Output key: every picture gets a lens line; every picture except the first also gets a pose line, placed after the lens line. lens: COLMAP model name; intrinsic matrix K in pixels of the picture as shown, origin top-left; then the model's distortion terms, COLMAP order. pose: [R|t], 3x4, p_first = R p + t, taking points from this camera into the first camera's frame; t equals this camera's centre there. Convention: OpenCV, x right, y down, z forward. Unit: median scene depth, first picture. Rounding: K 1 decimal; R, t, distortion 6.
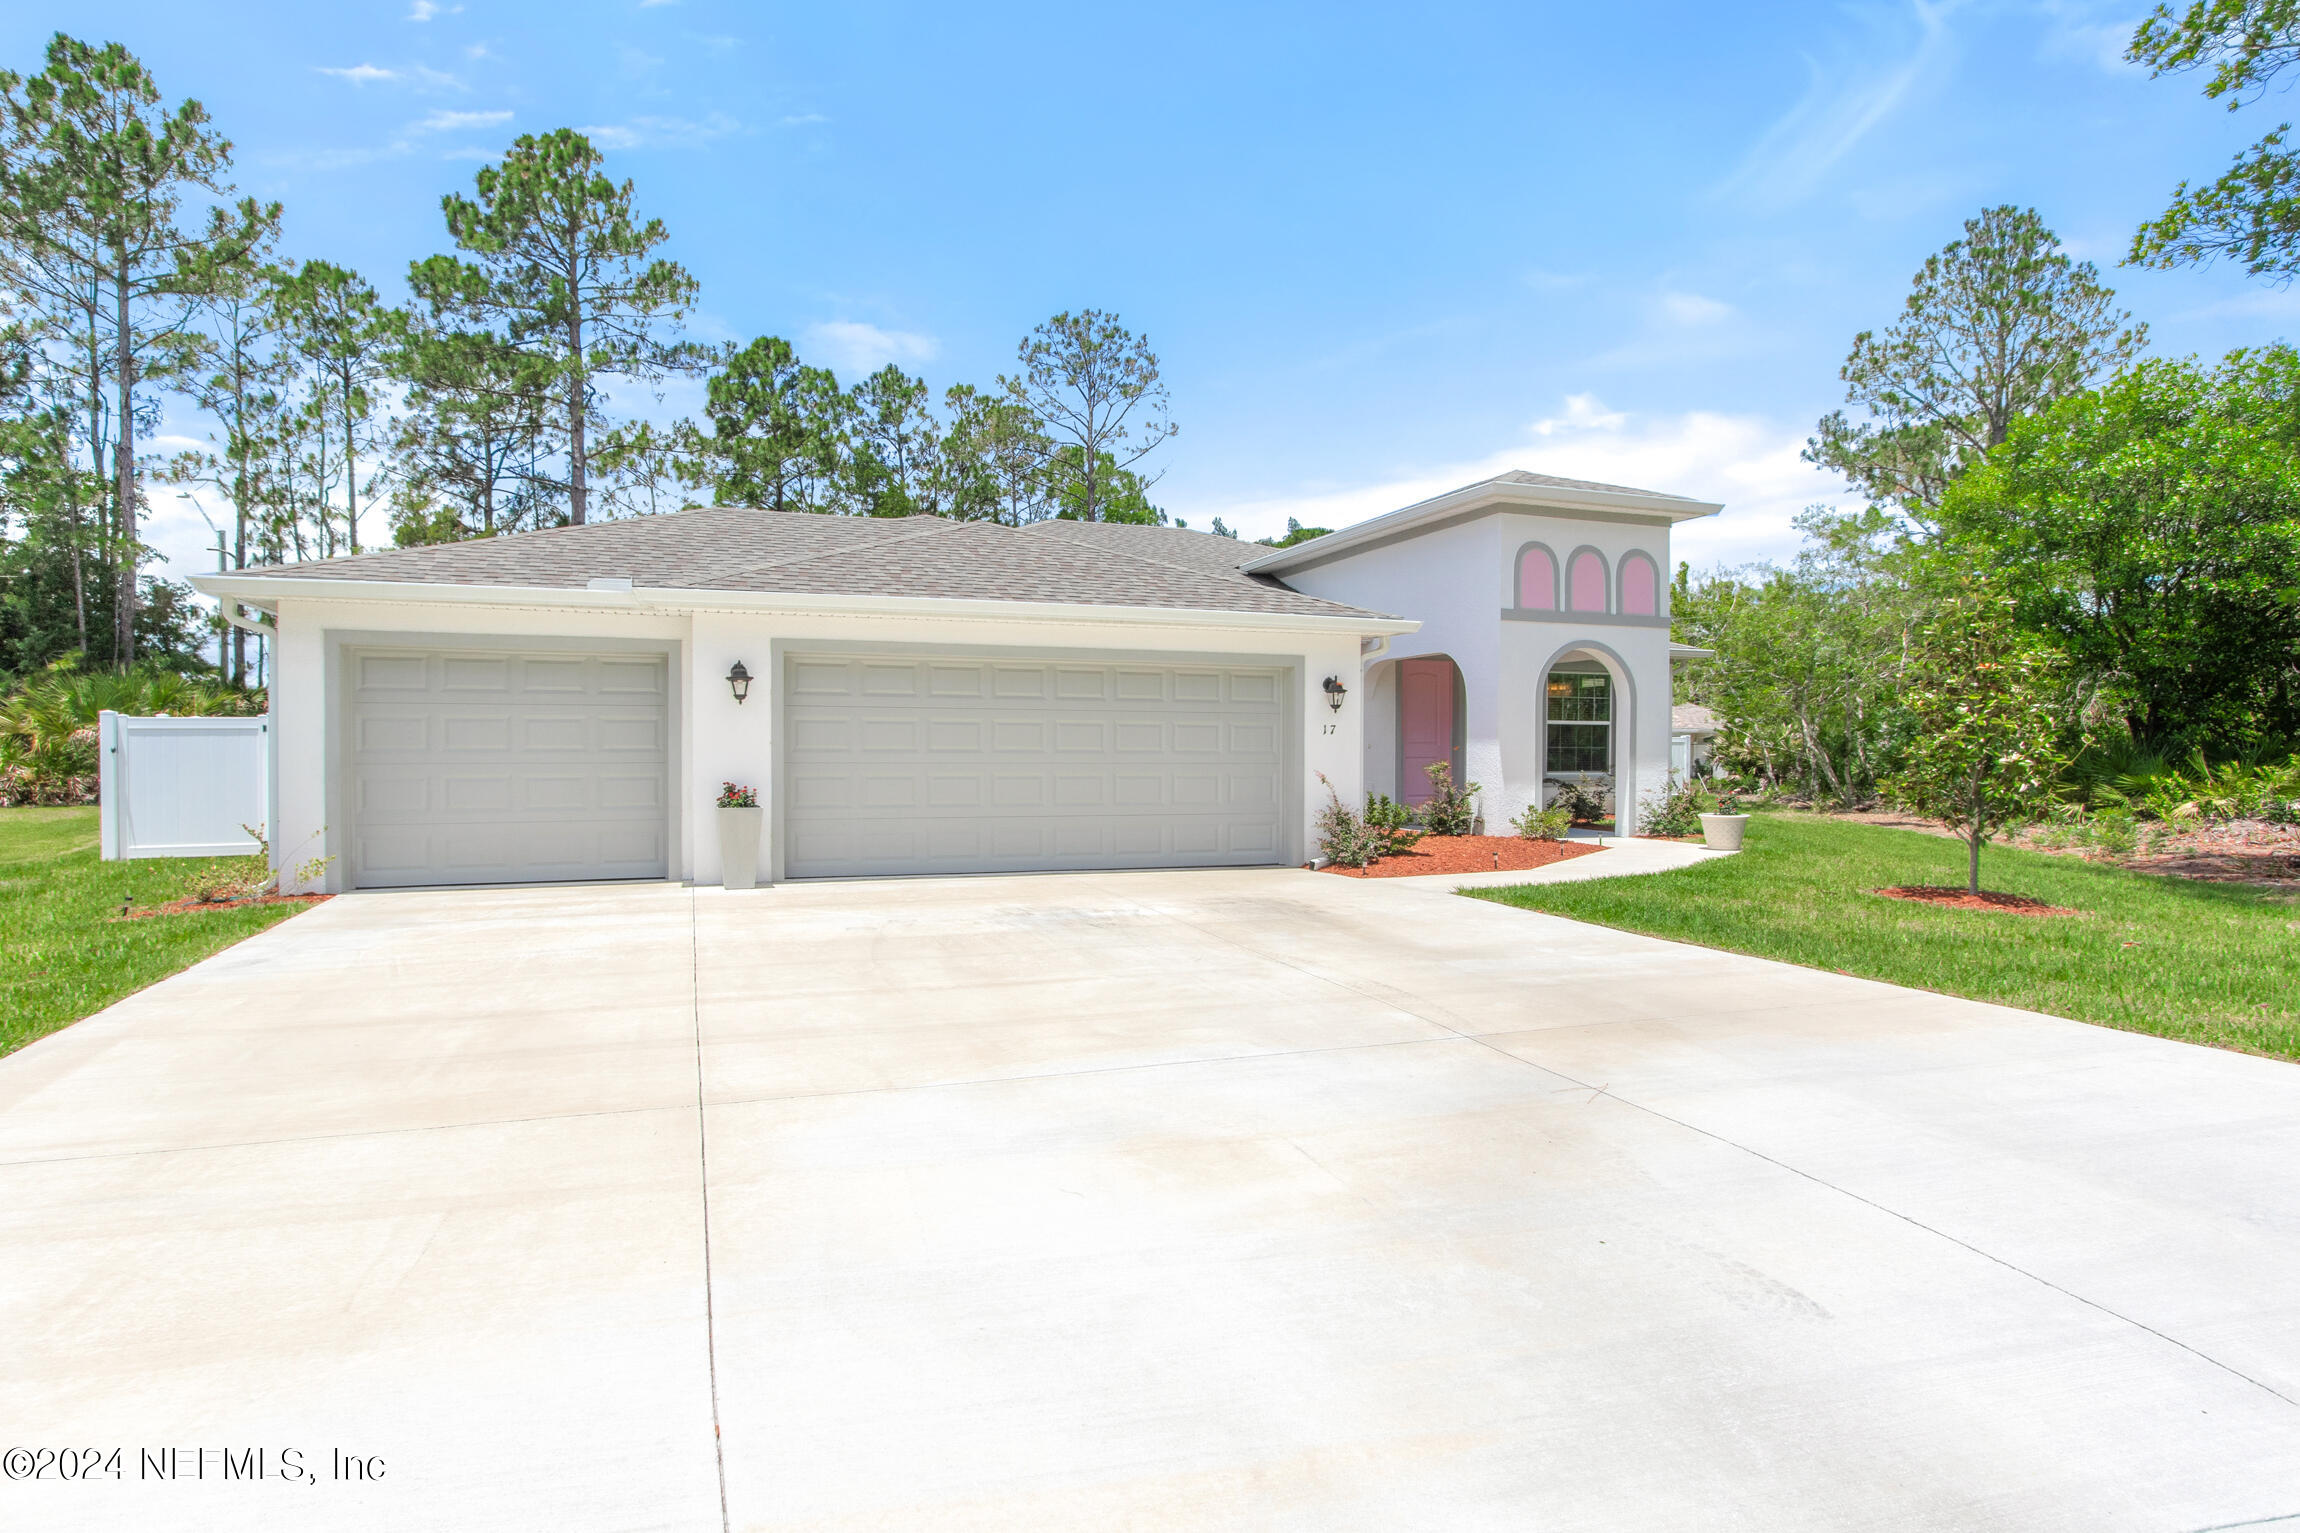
lens RADIAL K [[1169.8, 0, 1104.8], [0, 1169.8, 762.3], [0, 0, 1]] dist [0.037489, -0.038806]
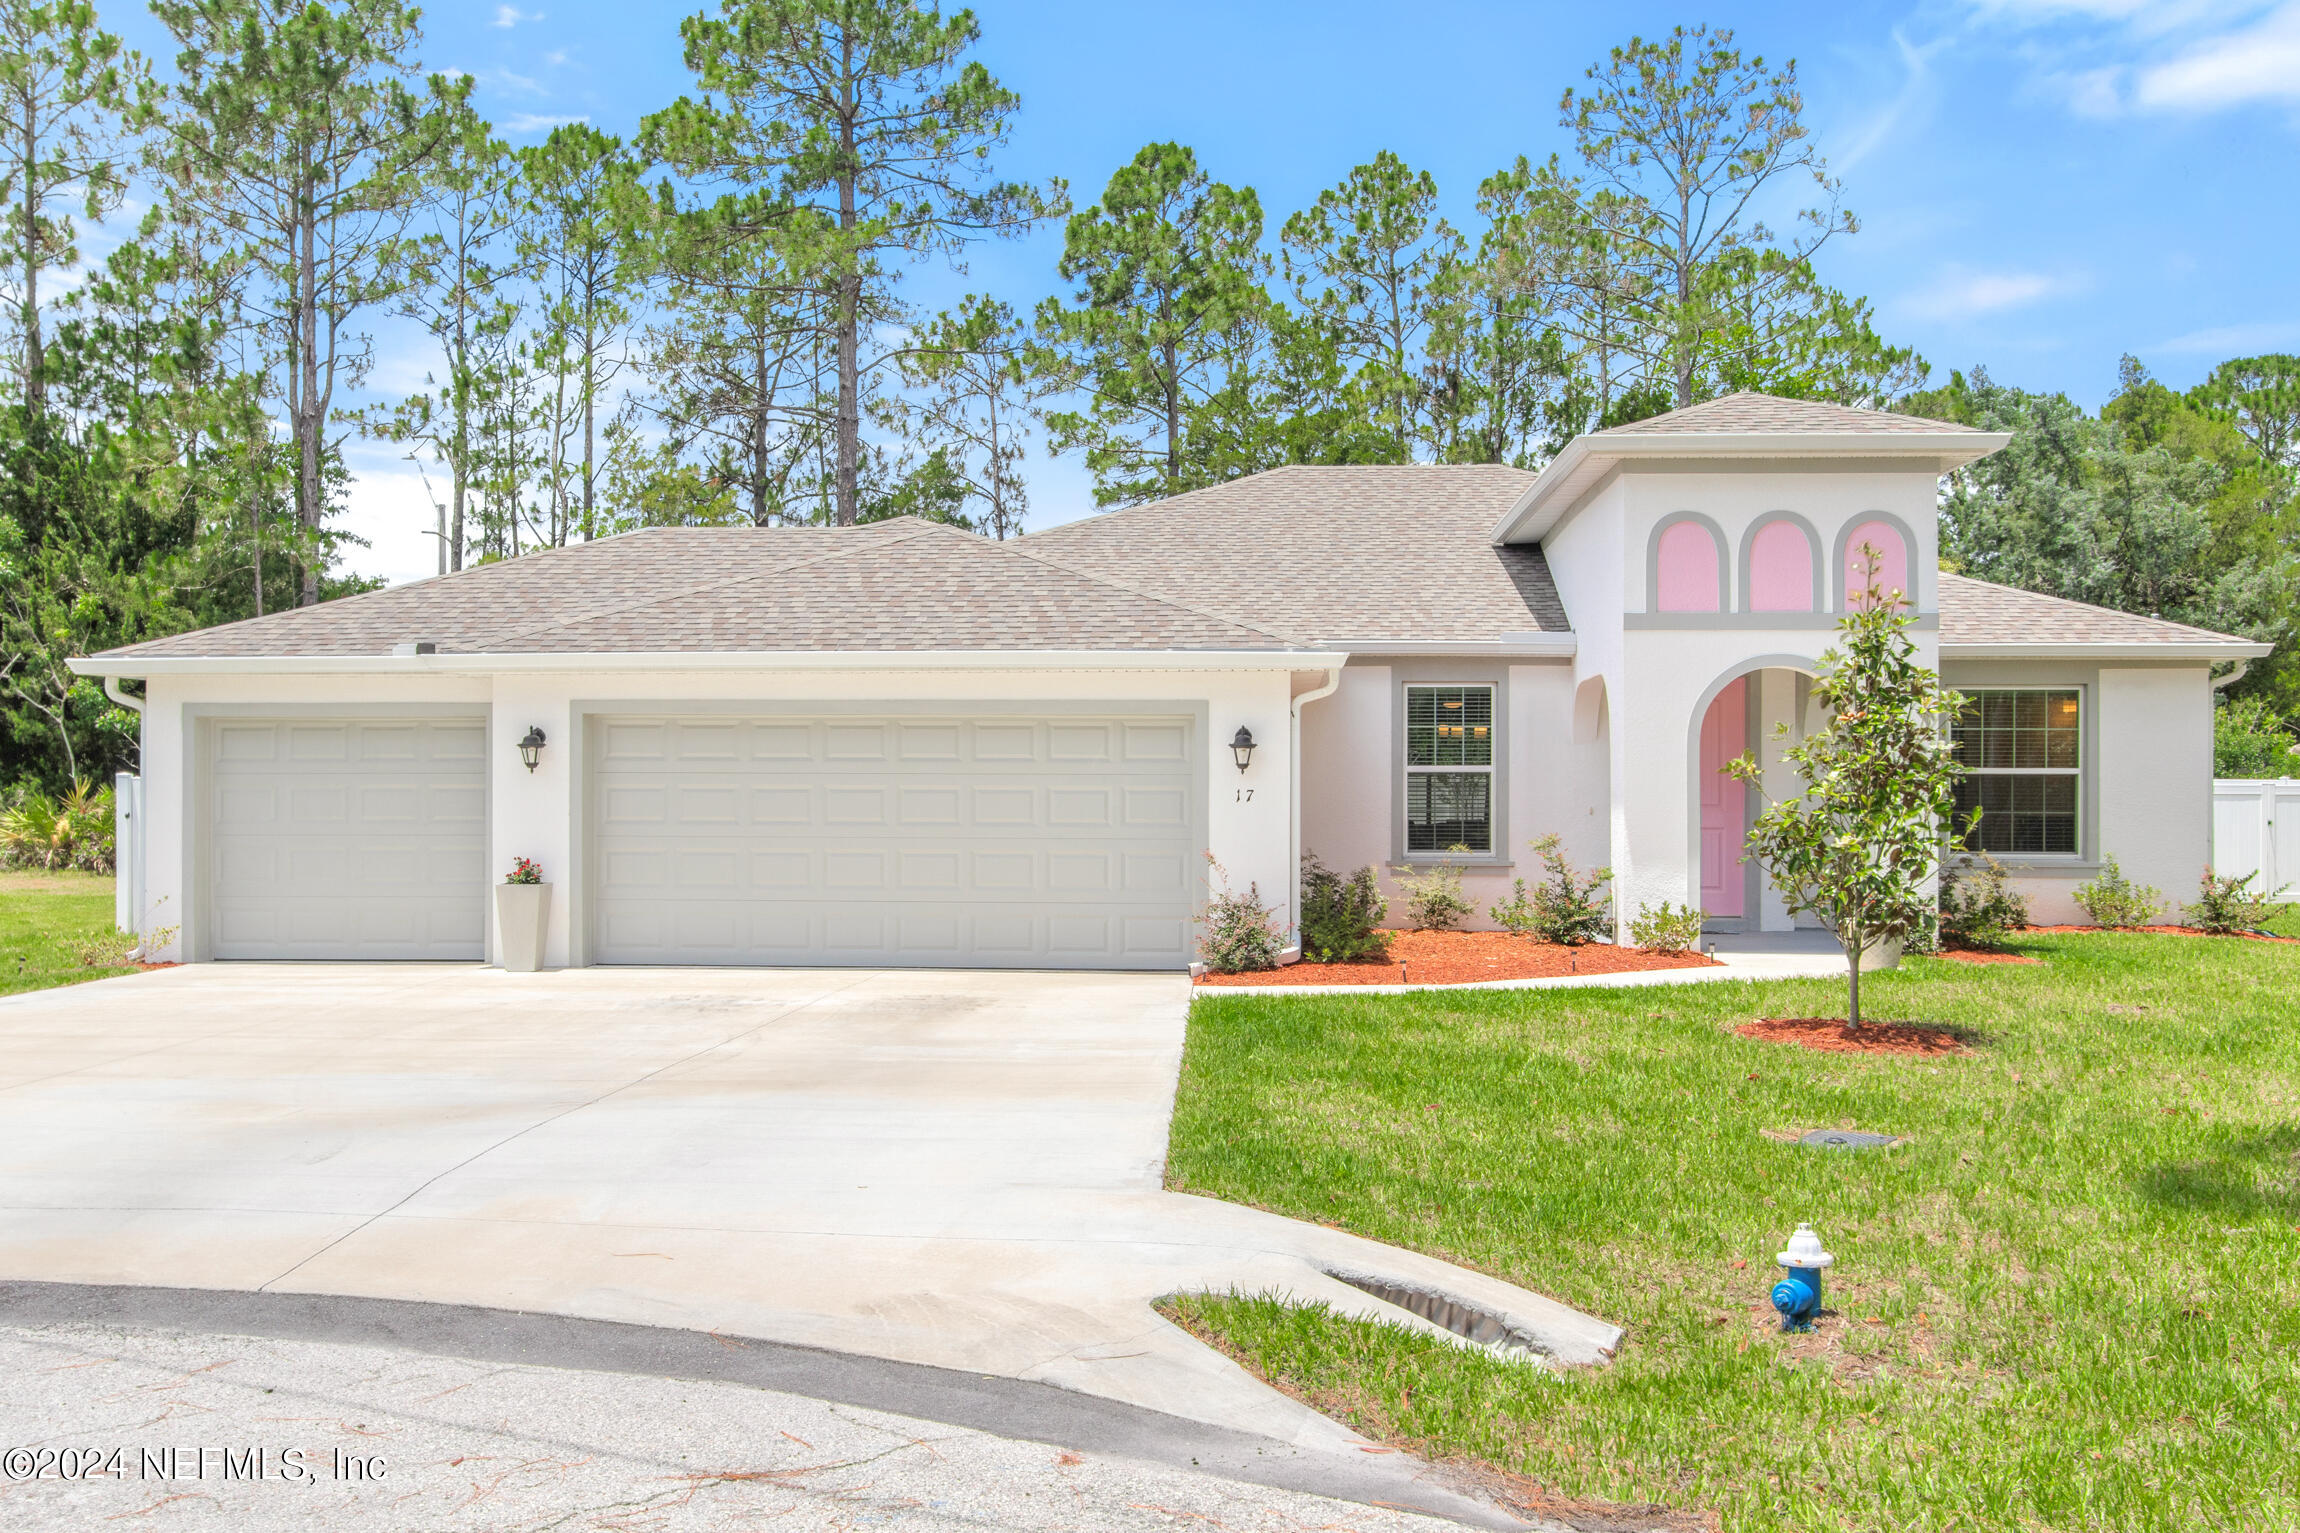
lens RADIAL K [[2253.3, 0, 1235.9], [0, 2253.3, 776.8], [0, 0, 1]] dist [0.121789, -0.379458]
pose [[0.923517, -0.003078, -0.383544, 0.550865], [-0.001329, 0.999936, -0.011225, -0.016771], [0.383554, 0.010876, 0.923454, -0.274460]]
